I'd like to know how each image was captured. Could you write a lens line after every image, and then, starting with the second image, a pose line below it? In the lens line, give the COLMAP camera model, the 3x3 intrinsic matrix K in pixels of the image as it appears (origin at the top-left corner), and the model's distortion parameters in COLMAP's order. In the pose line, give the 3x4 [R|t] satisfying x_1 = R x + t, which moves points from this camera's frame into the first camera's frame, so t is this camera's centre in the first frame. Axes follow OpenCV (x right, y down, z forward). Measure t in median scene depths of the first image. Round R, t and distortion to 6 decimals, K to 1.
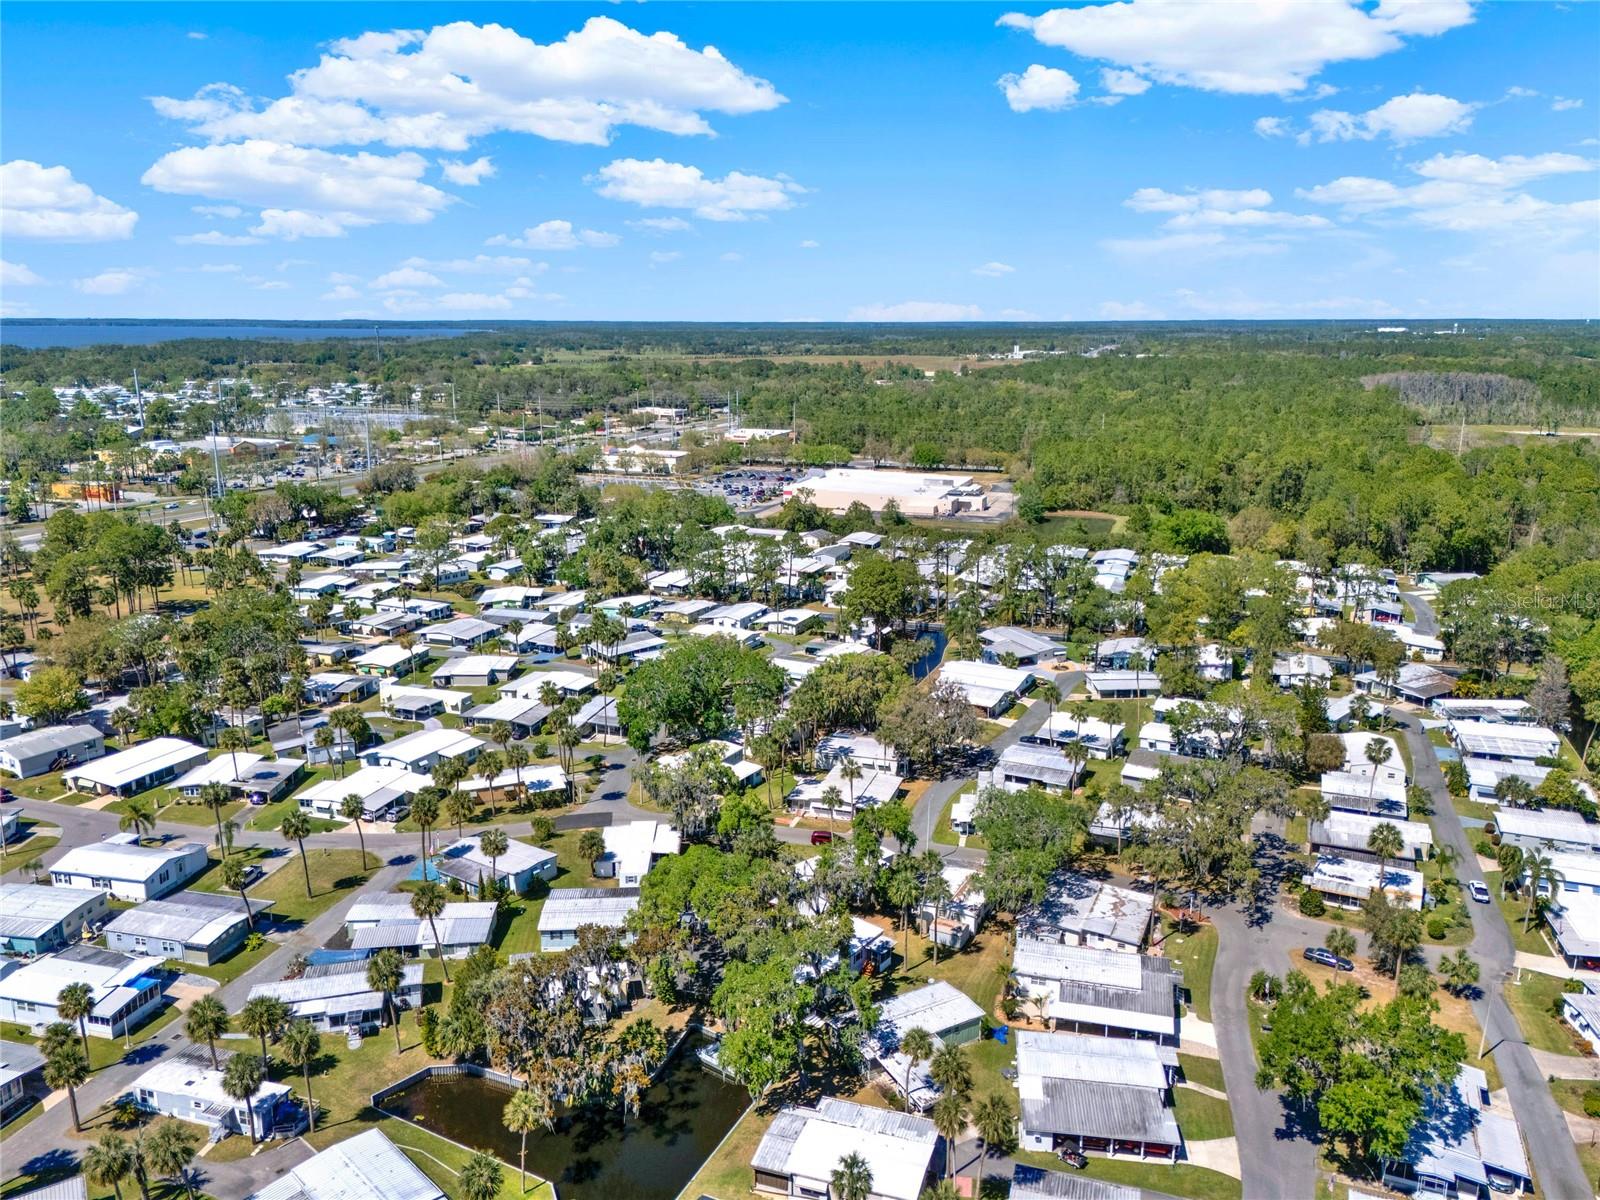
lens RADIAL K [[1177.0, 0, 795.2], [0, 1177.0, 594.4], [0, 0, 1]] dist [0.078895, -0.076689]
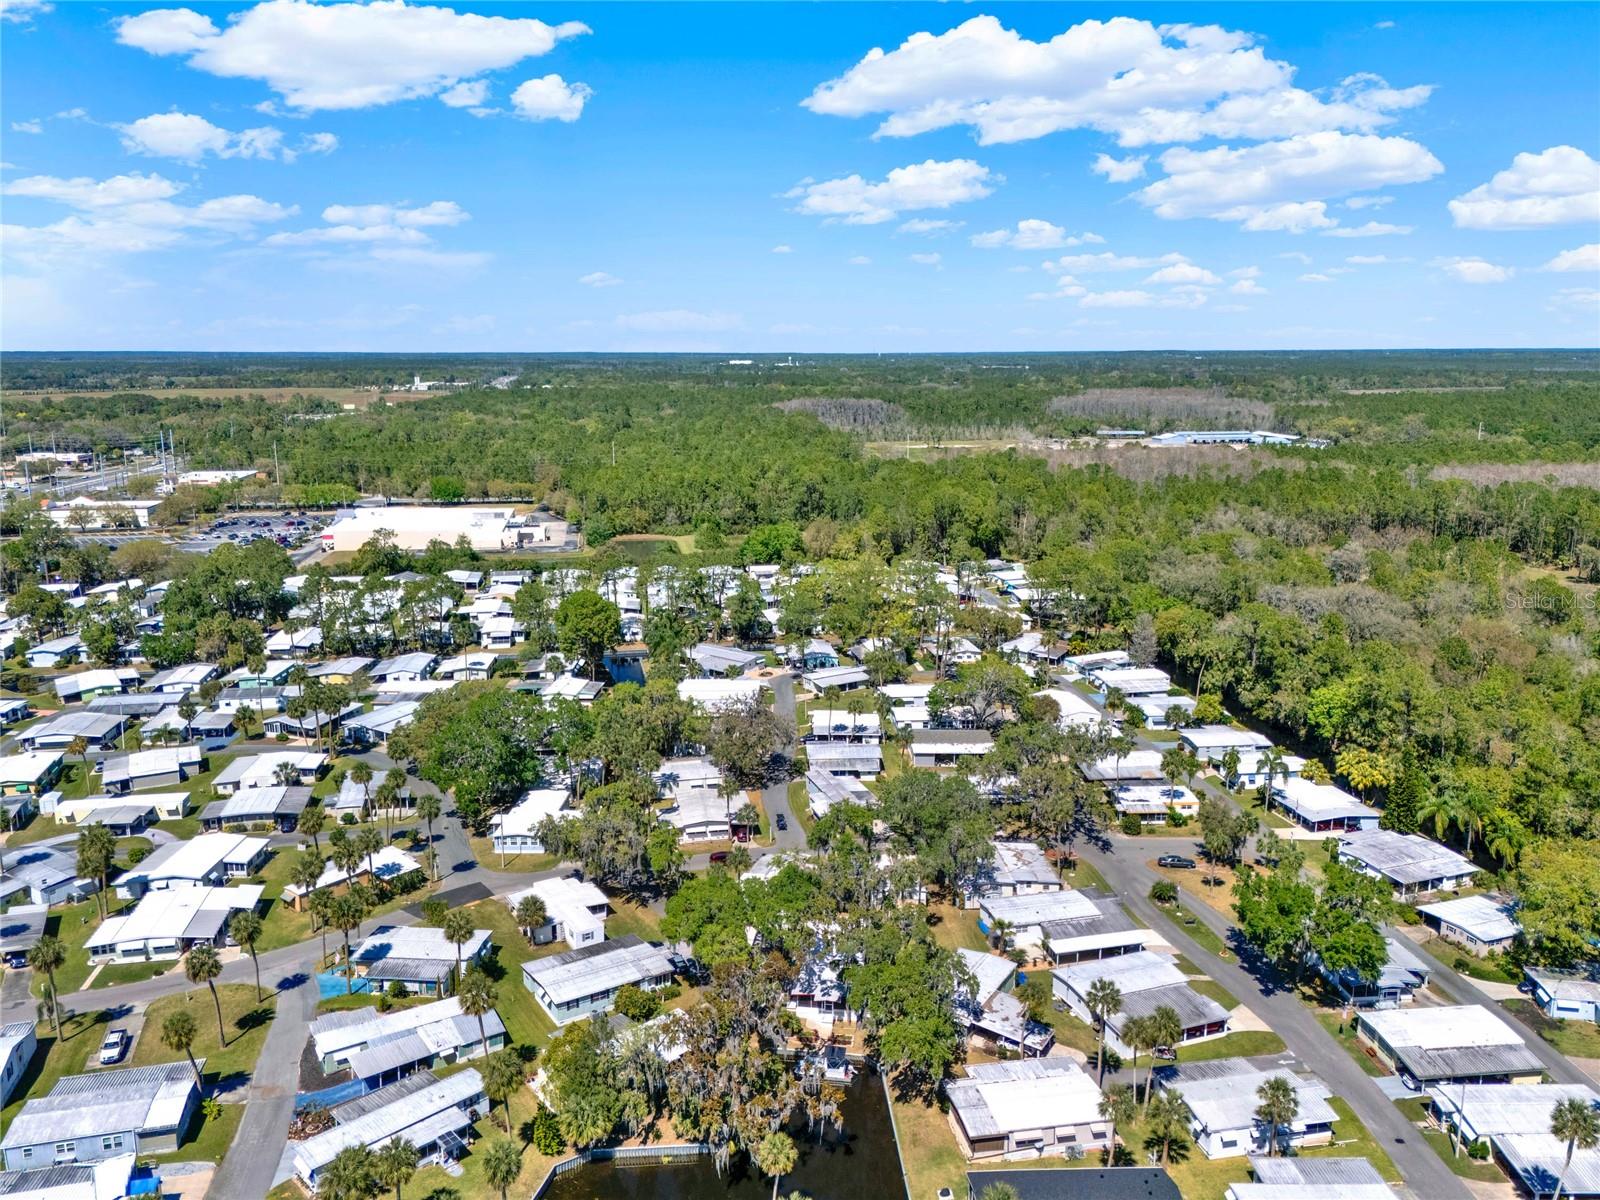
lens RADIAL K [[1177.0, 0, 795.2], [0, 1177.0, 594.4], [0, 0, 1]] dist [0.078895, -0.076689]
pose [[0.882372, -0.097998, 0.460236, -0.194798], [0.109467, 0.993989, 0.001777, -0.007607], [-0.457643, 0.048812, 0.887795, 0.031111]]
